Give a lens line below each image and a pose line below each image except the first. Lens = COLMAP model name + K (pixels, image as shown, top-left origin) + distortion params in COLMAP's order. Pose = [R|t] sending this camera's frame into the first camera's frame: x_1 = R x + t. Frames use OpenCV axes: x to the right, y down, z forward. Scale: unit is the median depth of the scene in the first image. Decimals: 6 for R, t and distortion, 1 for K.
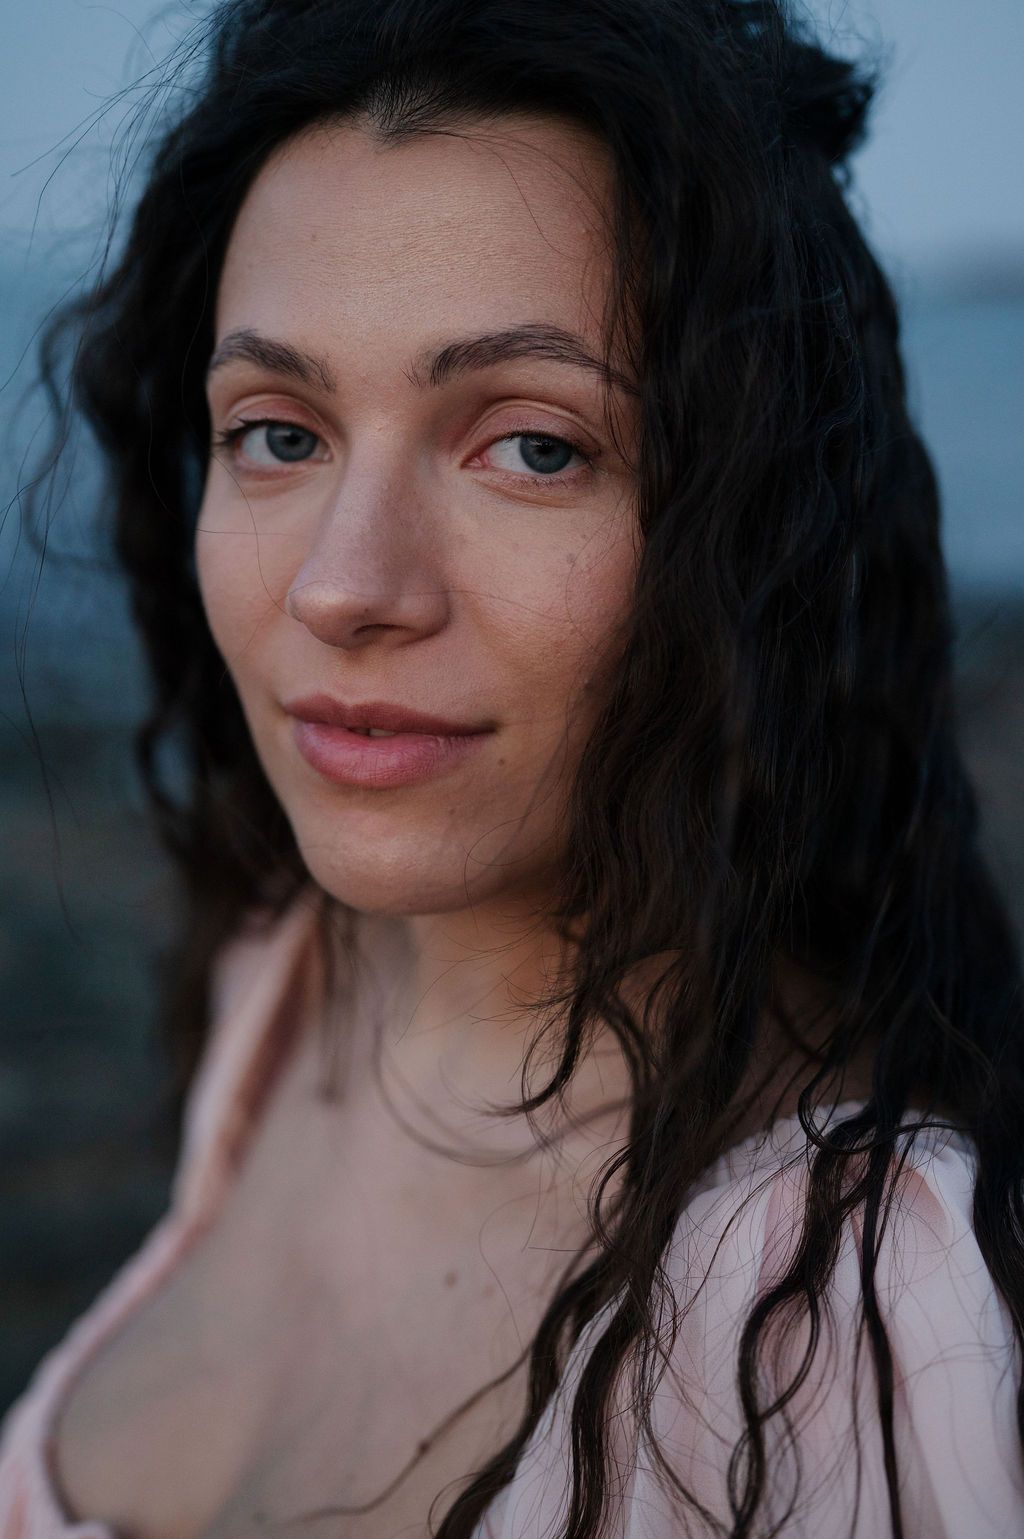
lens RADIAL K [[2081.3, 0, 610.5], [0, 2081.3, 682.2], [0, 0, 1]] dist [0.033274, -0.015125]
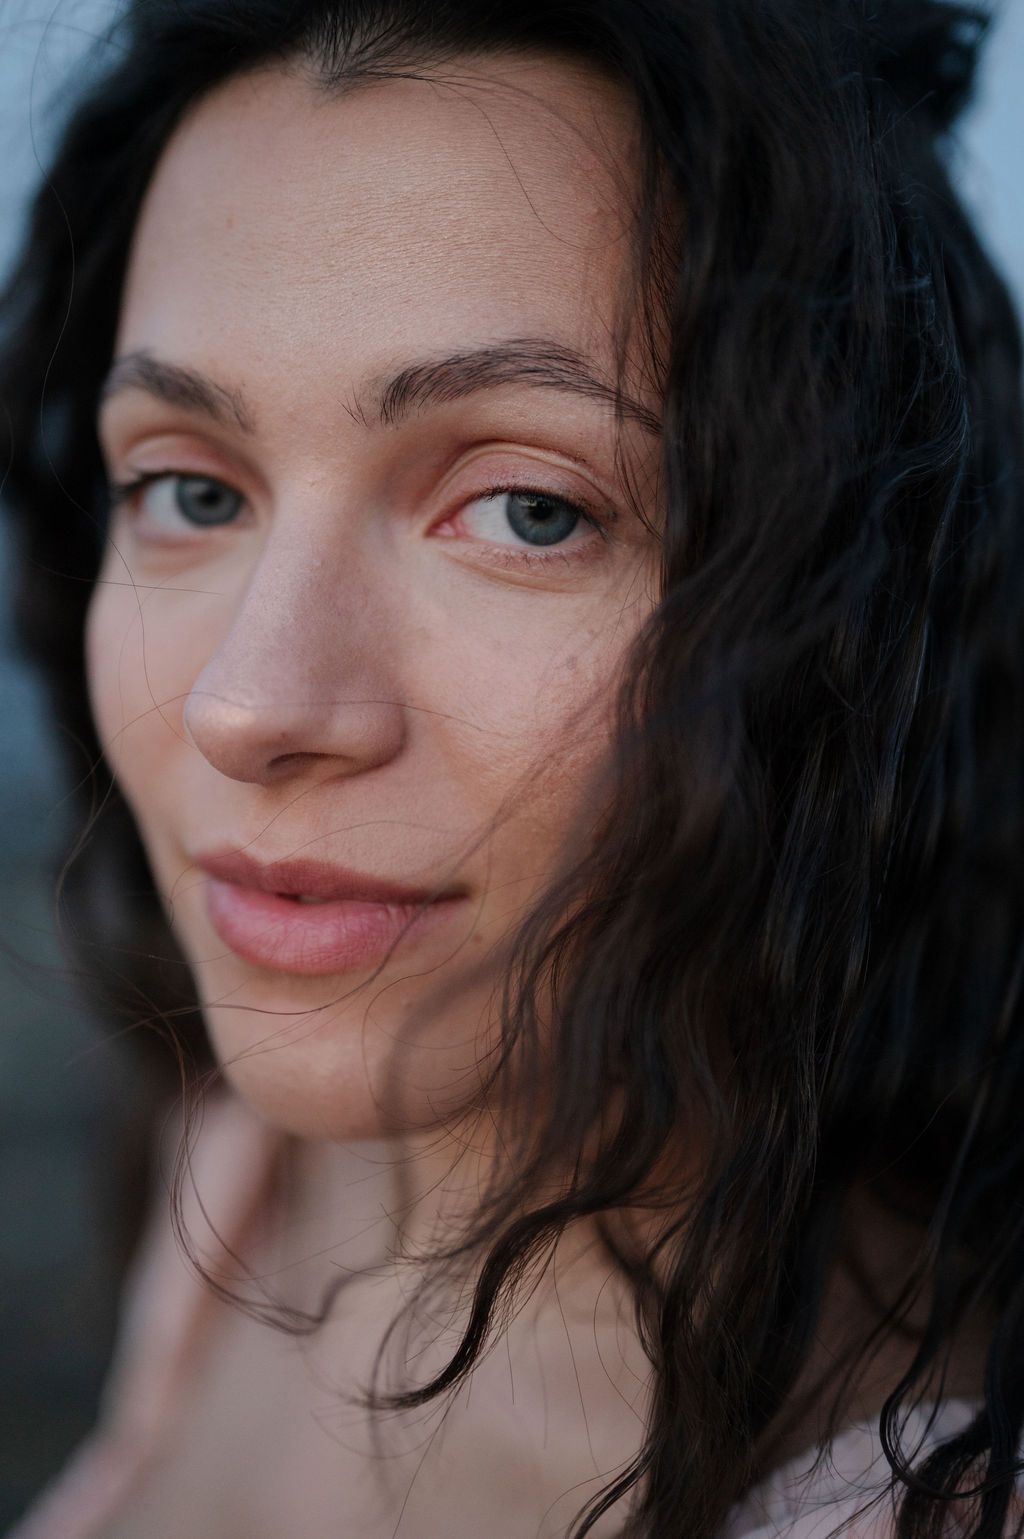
lens RADIAL K [[2314.7, 0, 531.9], [0, 2314.7, 765.5], [0, 0, 1]] dist [0.005602, 0.041807]
pose [[0.997598, 0.010575, -0.068459, 0.022117], [-0.010293, 0.999937, 0.004464, -0.026648], [0.068502, -0.003748, 0.997644, 0.192846]]
